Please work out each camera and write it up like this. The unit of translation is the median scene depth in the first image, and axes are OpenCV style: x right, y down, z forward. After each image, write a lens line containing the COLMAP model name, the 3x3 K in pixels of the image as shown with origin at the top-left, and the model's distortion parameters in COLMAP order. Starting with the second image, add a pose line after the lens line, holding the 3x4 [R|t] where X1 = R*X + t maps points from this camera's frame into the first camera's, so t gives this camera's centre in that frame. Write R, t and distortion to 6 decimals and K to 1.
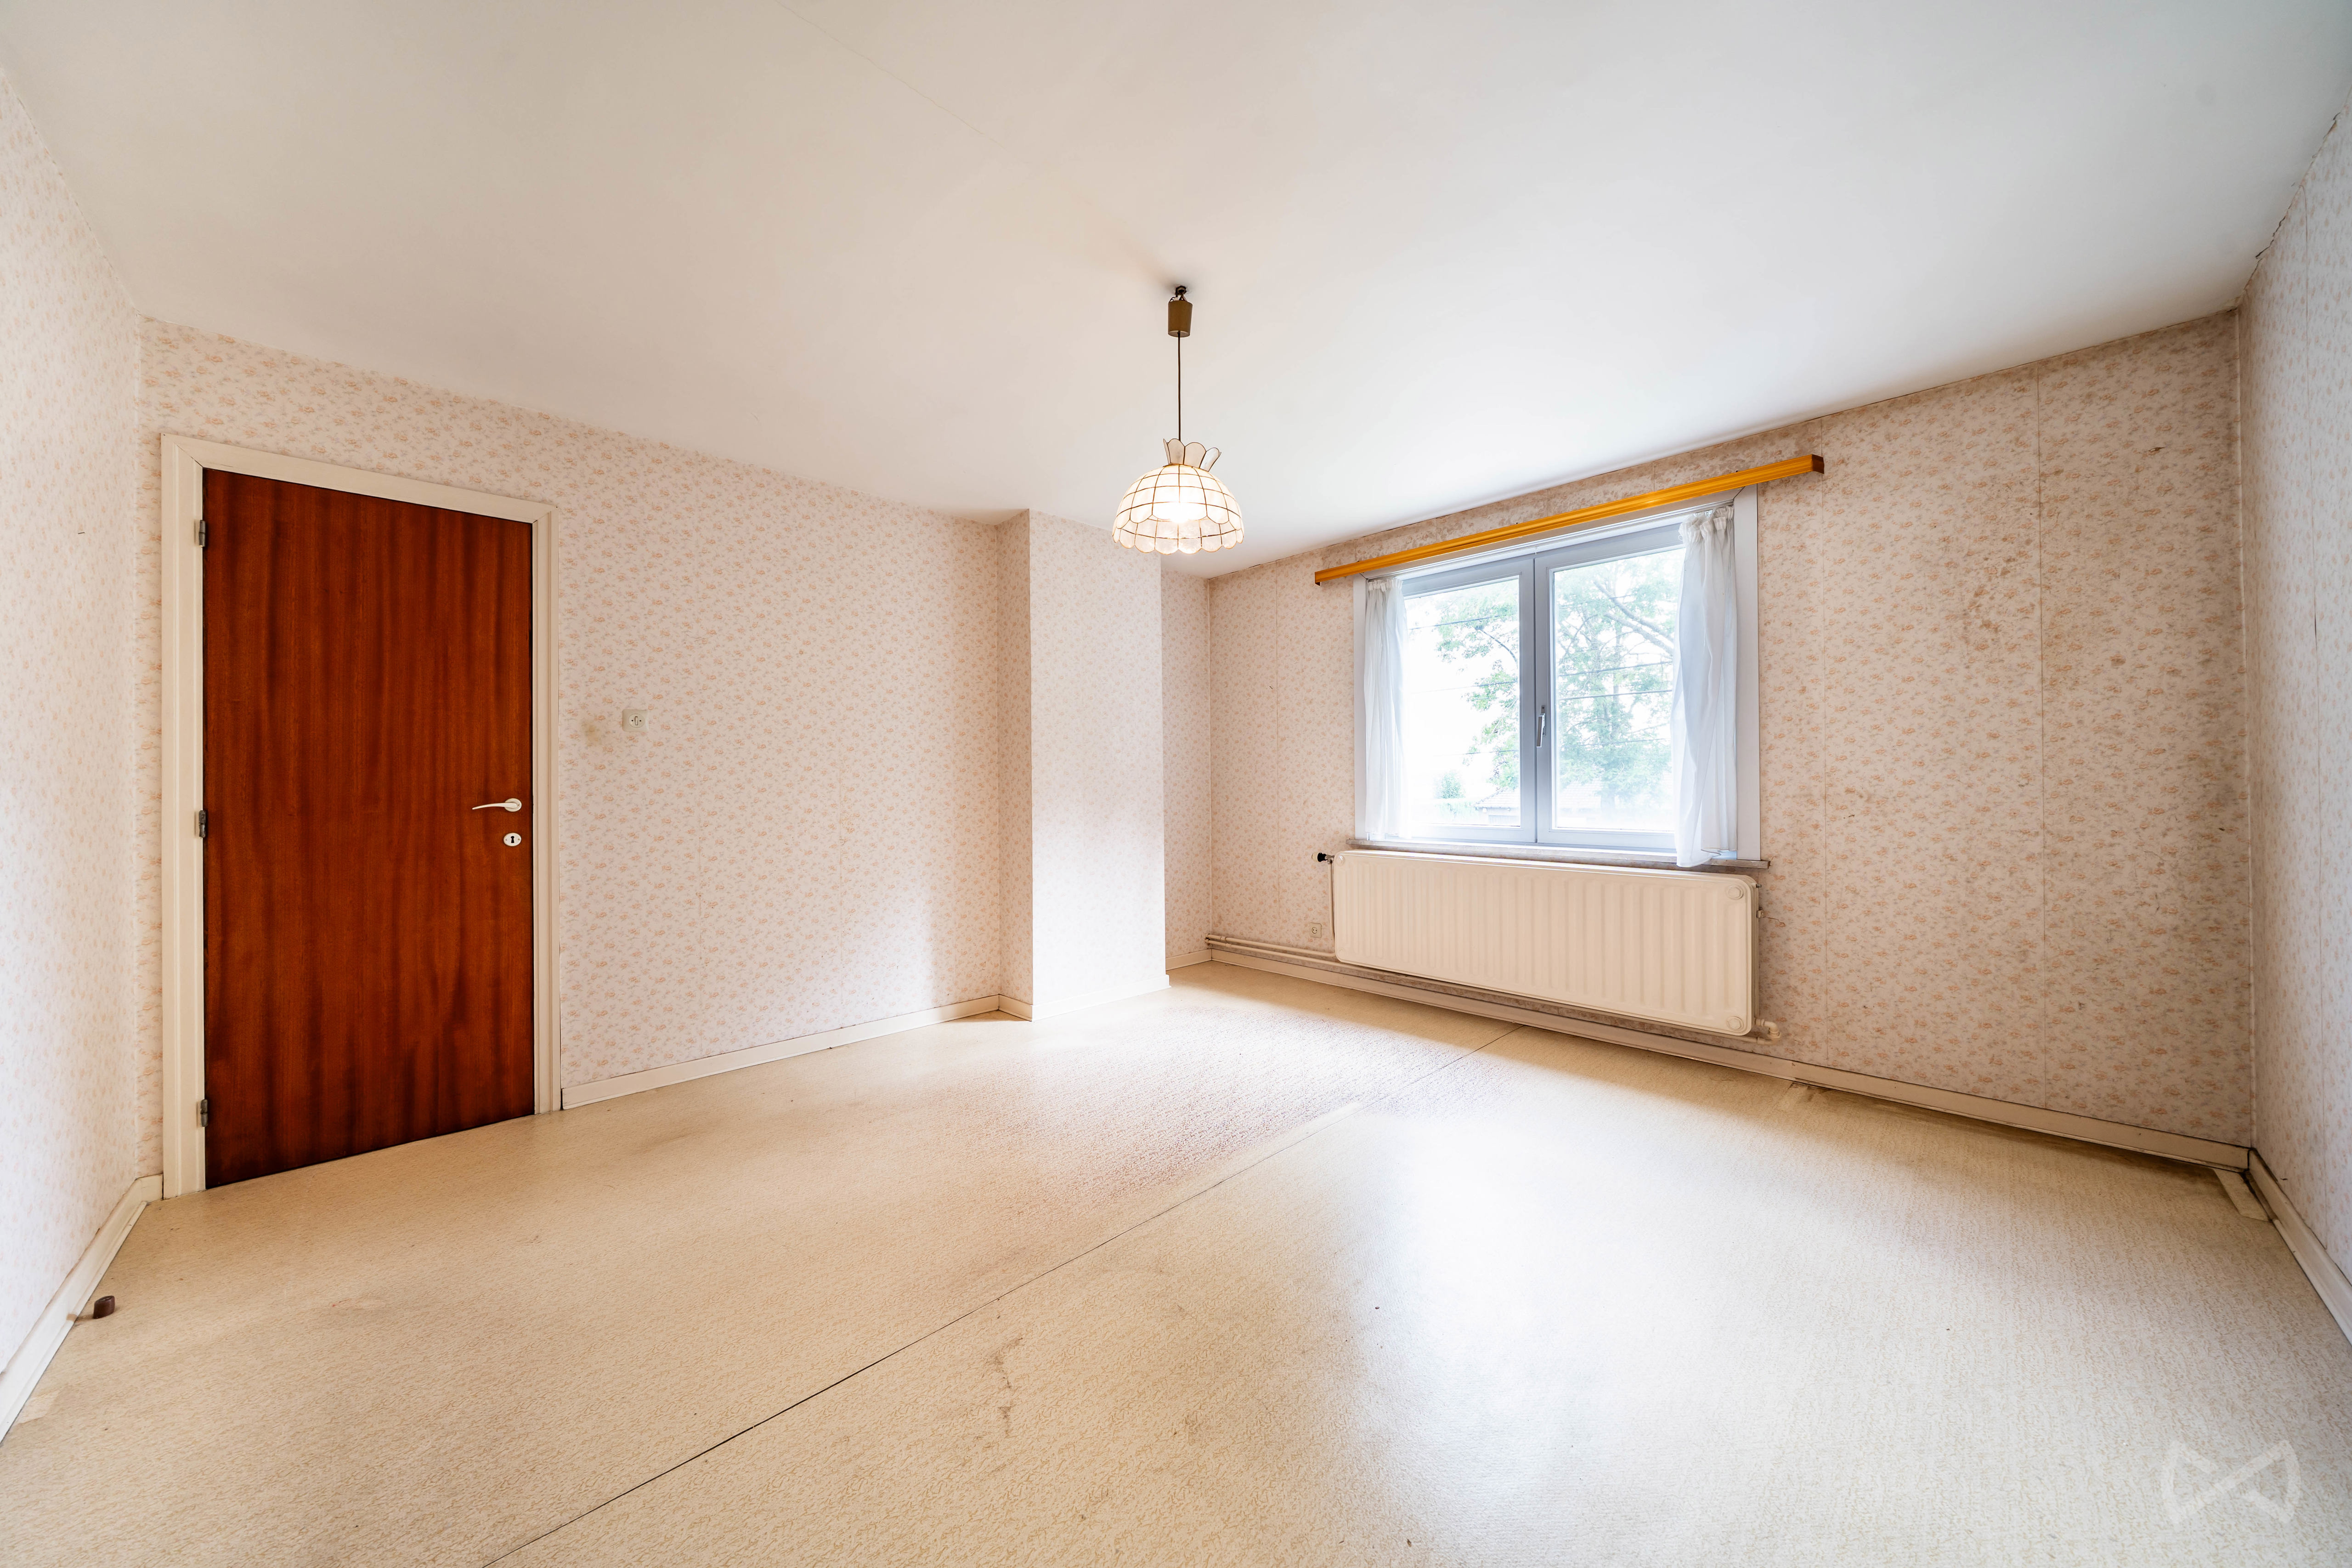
lens RADIAL K [[795.3, 0, 1172.2], [0, 795.3, 781.2], [0, 0, 1]] dist [-0.004995, -0.000131]
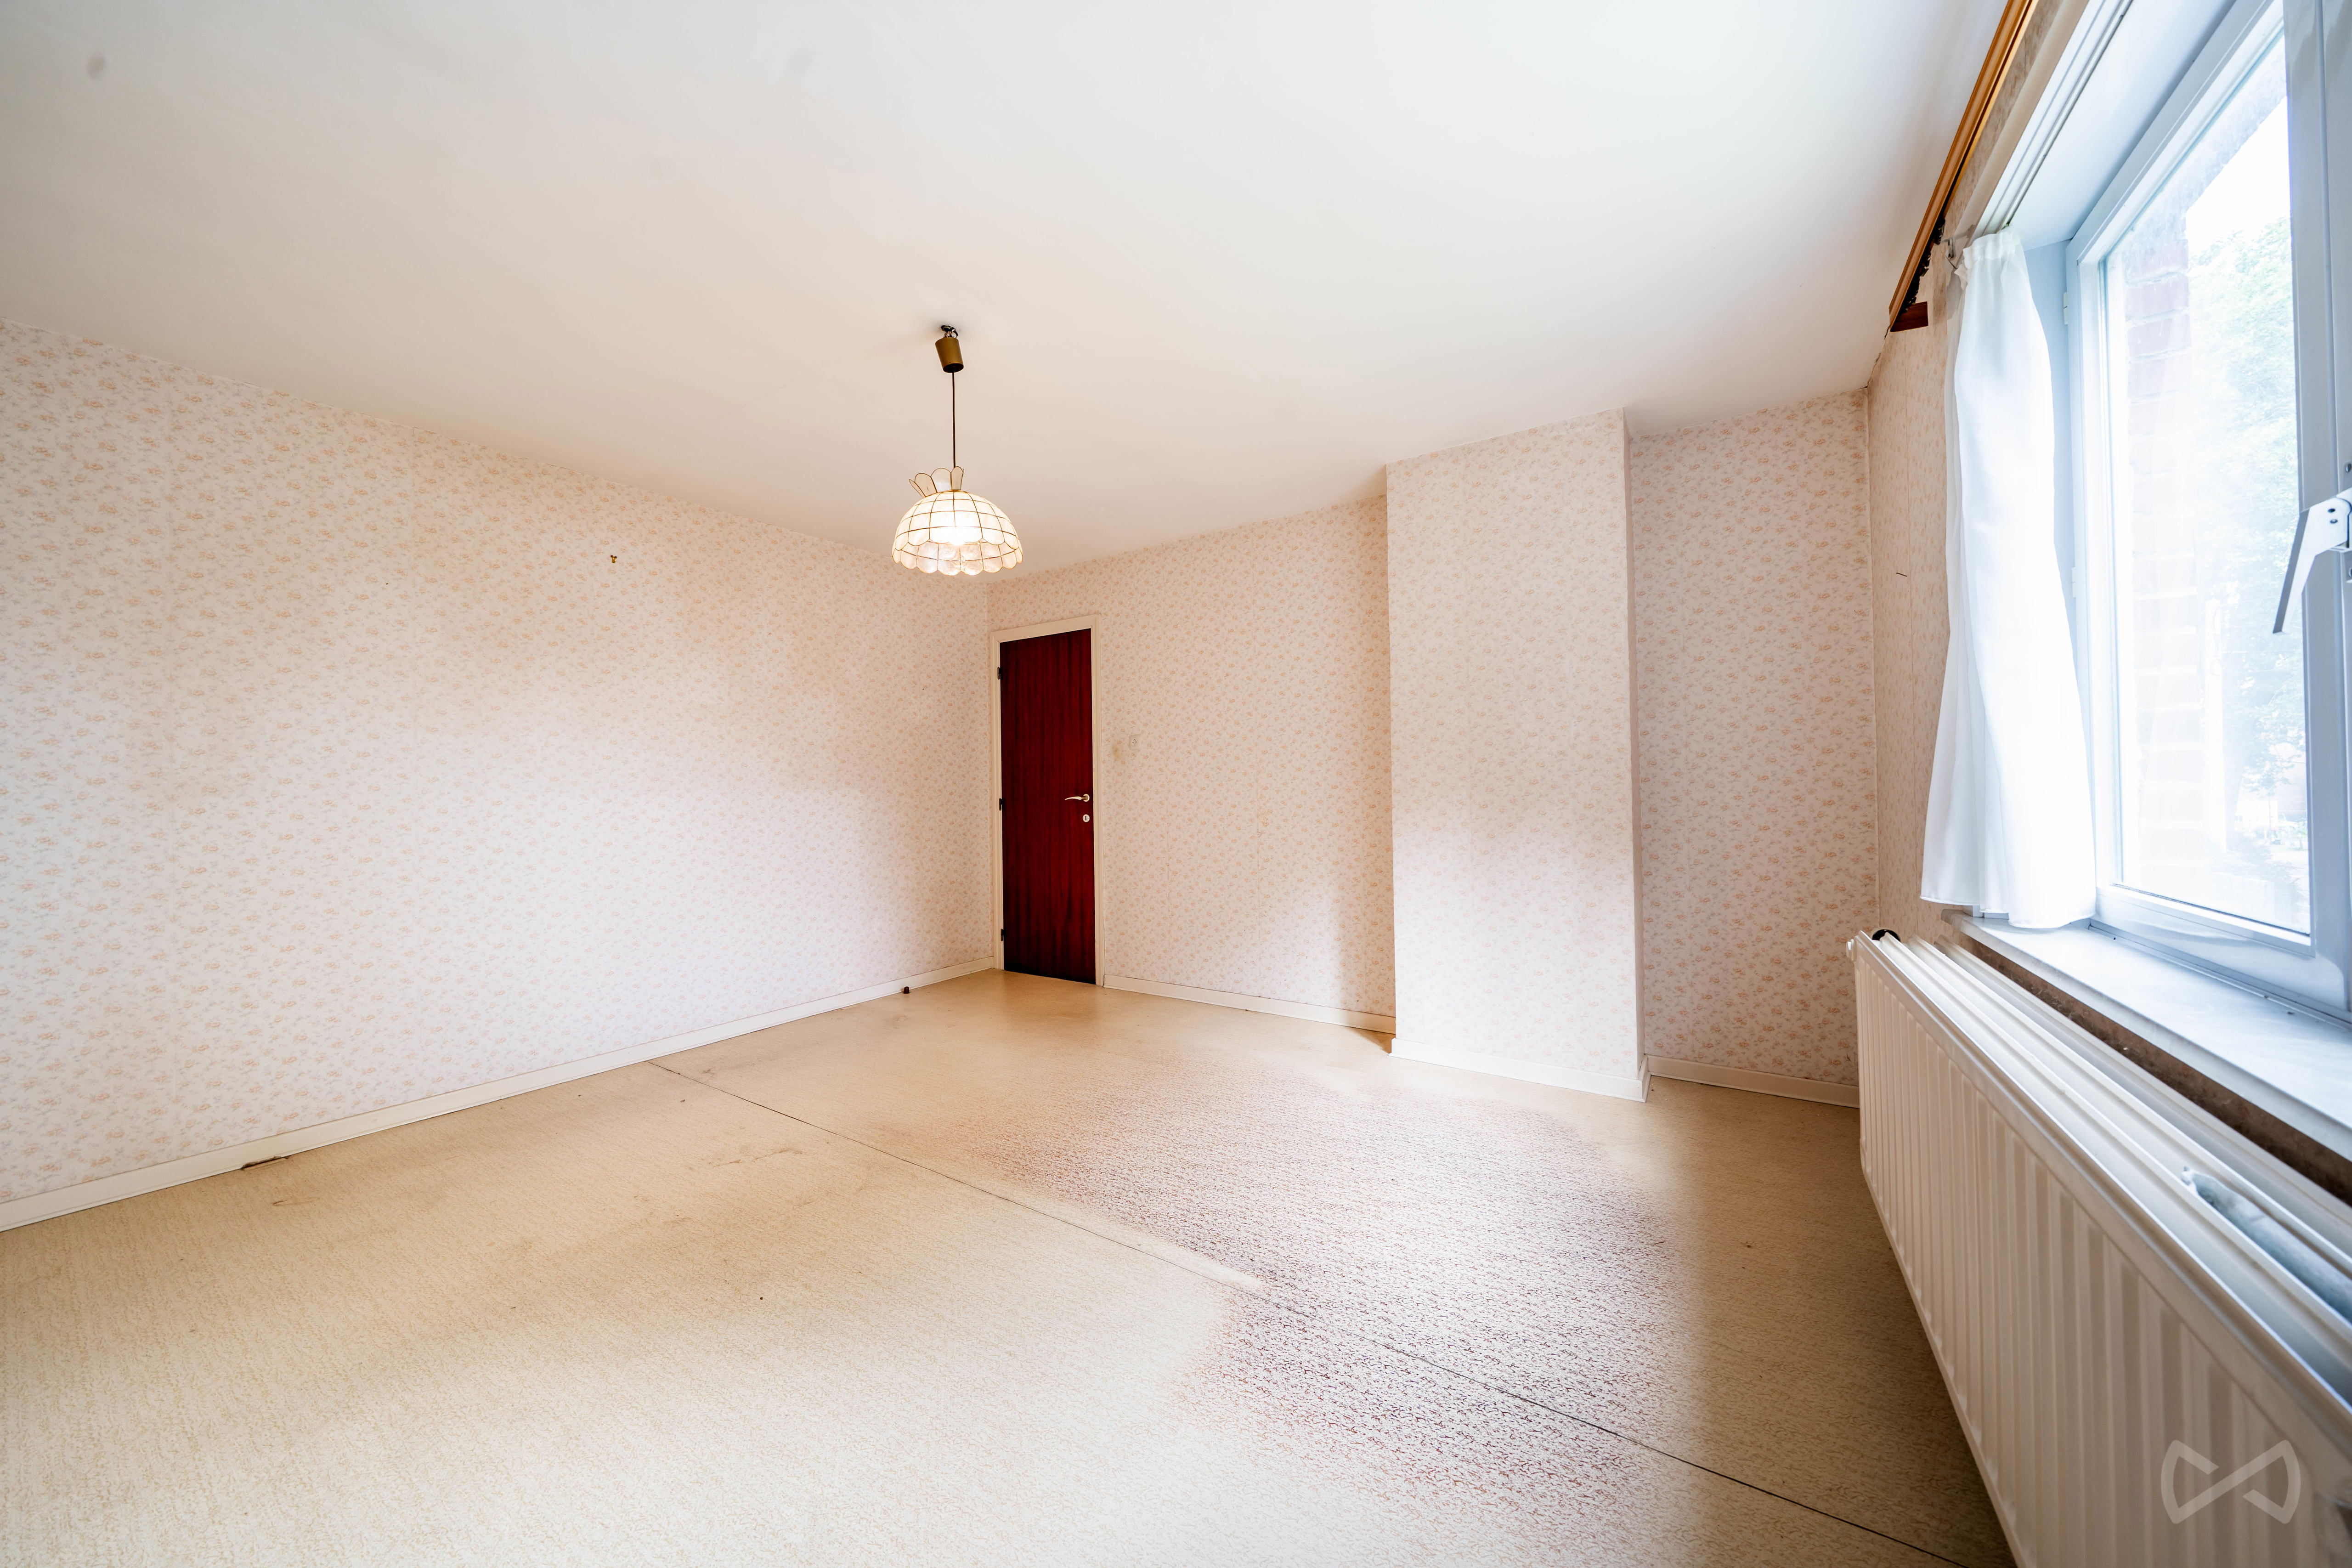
lens RADIAL K [[795.3, 0, 1172.2], [0, 795.3, 781.2], [0, 0, 1]] dist [-0.004995, -0.000131]
pose [[0.213429, -0.001286, -0.976958, 0.792286], [0.018494, 0.999825, 0.002724, -0.005808], [0.976784, -0.018649, 0.213415, 0.748679]]
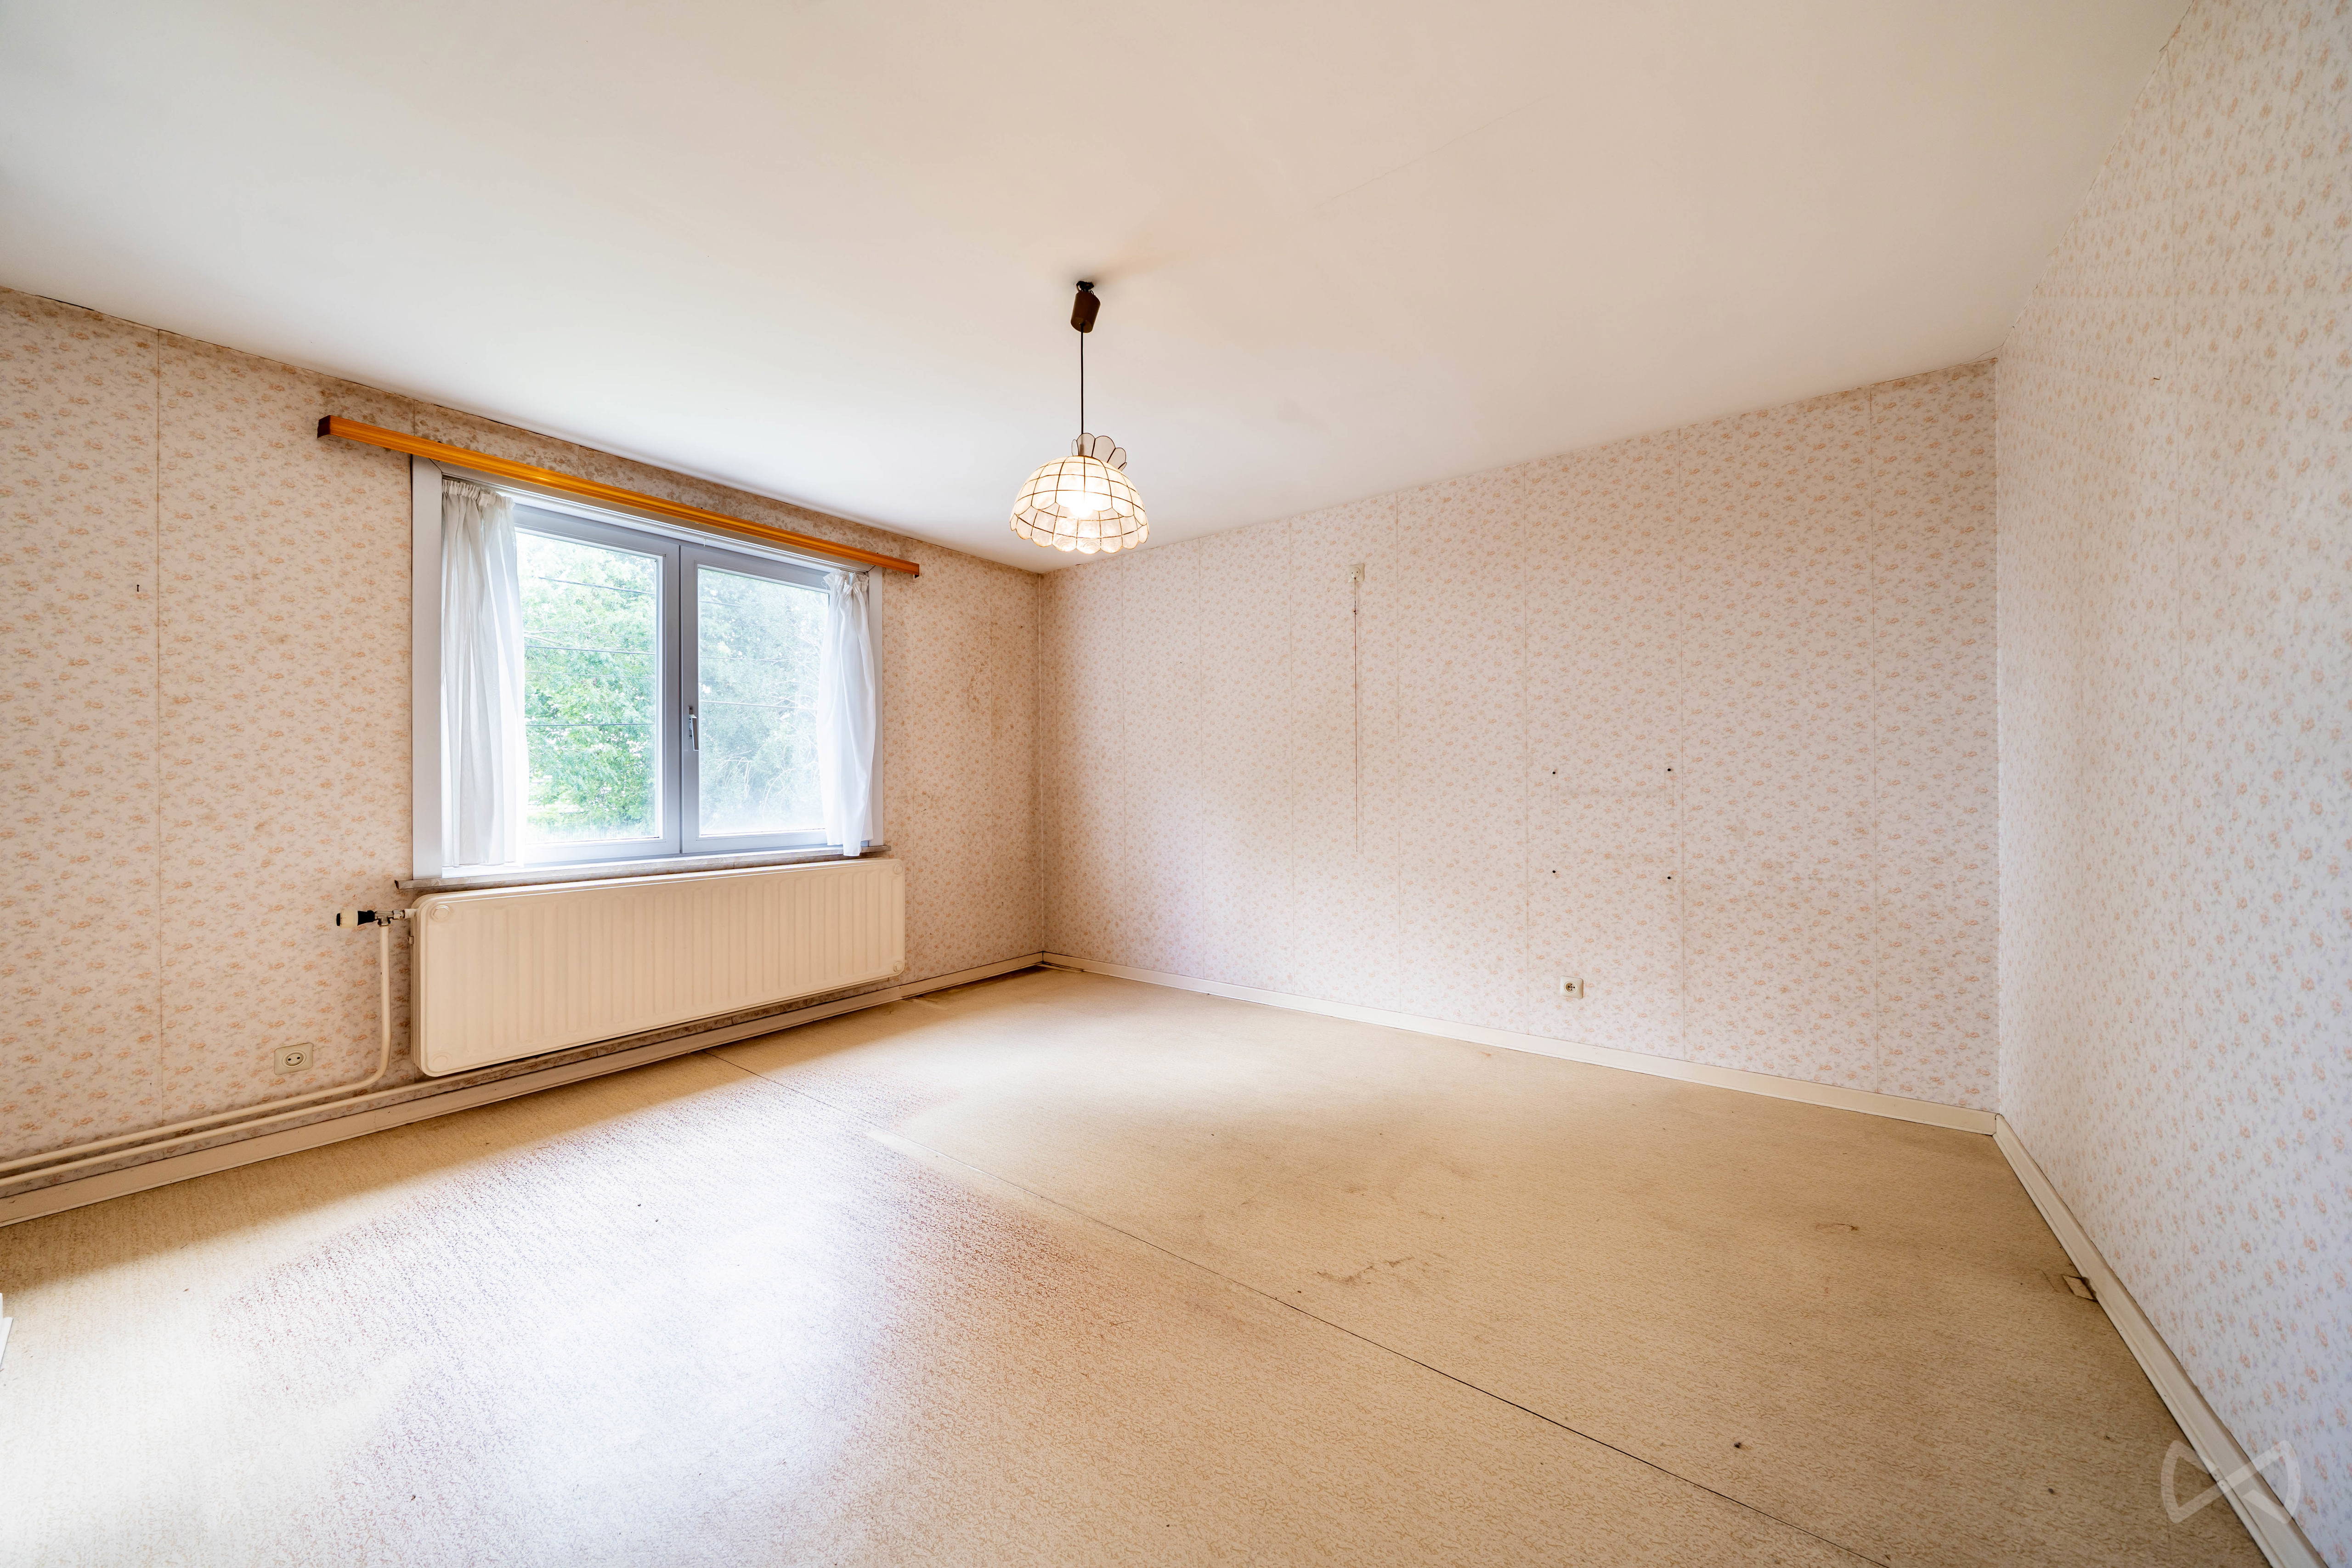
lens RADIAL K [[795.3, 0, 1172.2], [0, 795.3, 781.2], [0, 0, 1]] dist [-0.004995, -0.000131]
pose [[-0.156478, 0.010856, 0.987622, -0.692374], [0.003670, 0.999939, -0.010410, 0.006516], [-0.987675, 0.001995, -0.156509, 0.745192]]
